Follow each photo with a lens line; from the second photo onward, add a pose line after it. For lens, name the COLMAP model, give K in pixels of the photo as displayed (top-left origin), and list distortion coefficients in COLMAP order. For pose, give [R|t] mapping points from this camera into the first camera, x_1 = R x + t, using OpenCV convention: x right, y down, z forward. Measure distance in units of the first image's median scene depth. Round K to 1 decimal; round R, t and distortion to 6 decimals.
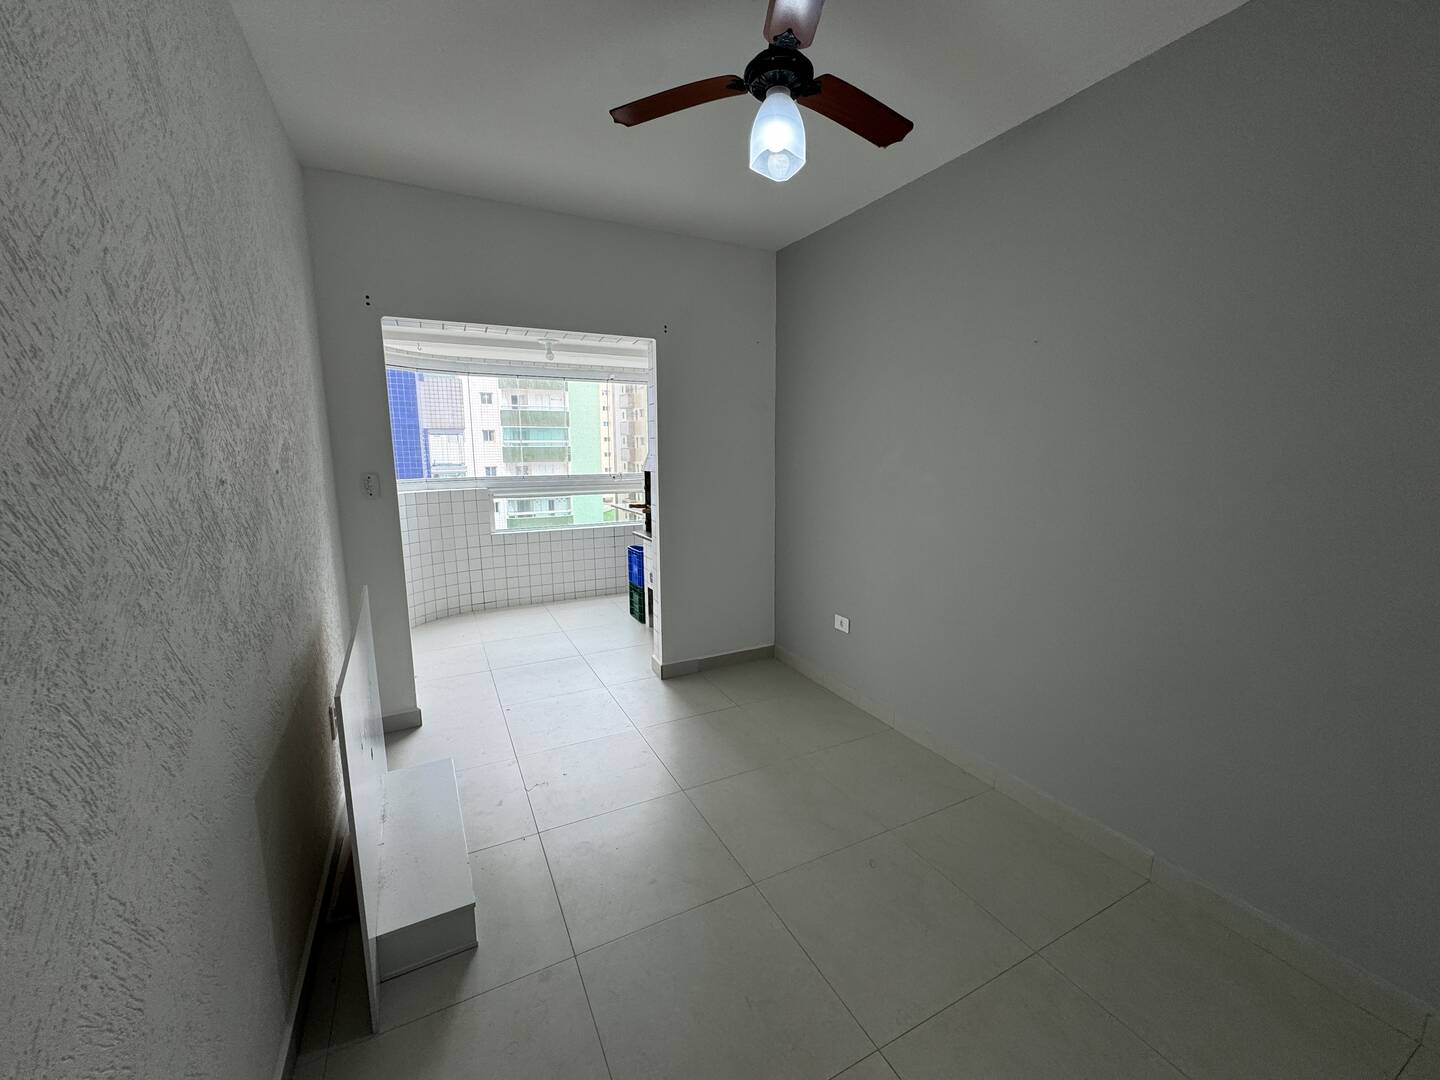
lens RADIAL K [[572.0, 0, 713.7], [0, 572.0, 539.7], [0, 0, 1]] dist [-0.002694, 0.000307]
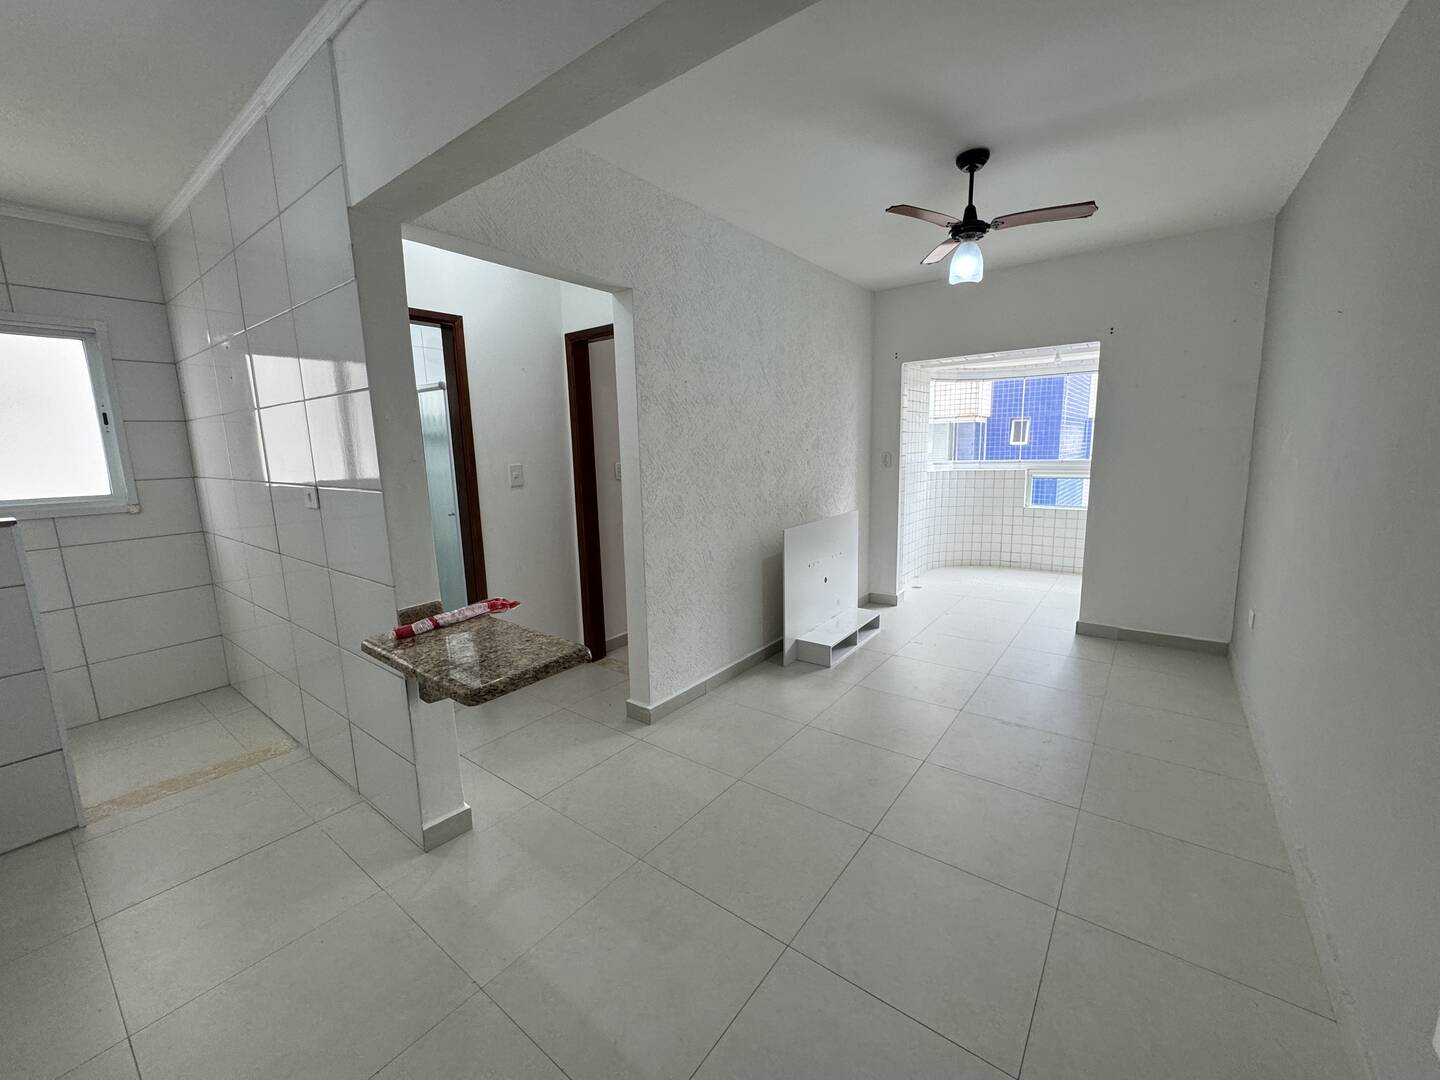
lens RADIAL K [[572.0, 0, 709.5], [0, 572.0, 540.0], [0, 0, 1]] dist [-0.002694, 0.000307]
pose [[0.424173, 0.139193, -0.894820, 0.551028], [-0.123149, 0.987804, 0.095281, 0.033785], [0.897169, 0.069781, 0.436141, -0.172155]]
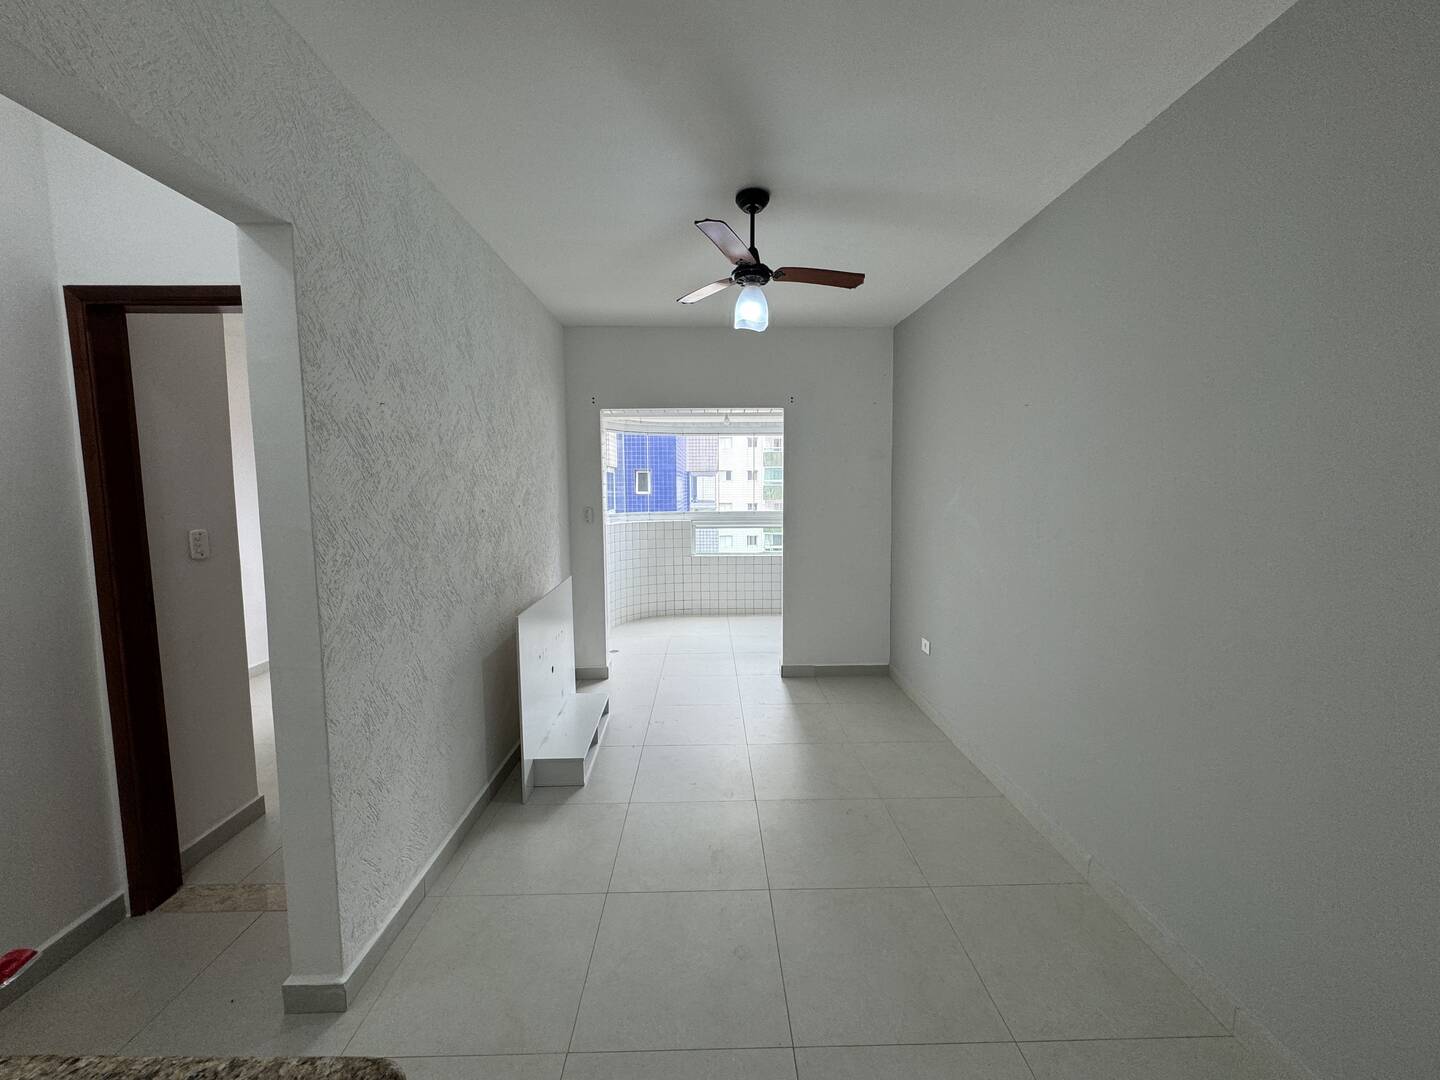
lens RADIAL K [[572.0, 0, 713.1], [0, 572.0, 539.6], [0, 0, 1]] dist [-0.002694, 0.000307]
pose [[0.898282, 0.038284, -0.437748, 0.277685], [-0.066747, 0.996526, -0.049816, 0.018107], [0.434320, 0.073967, 0.897717, -0.177425]]
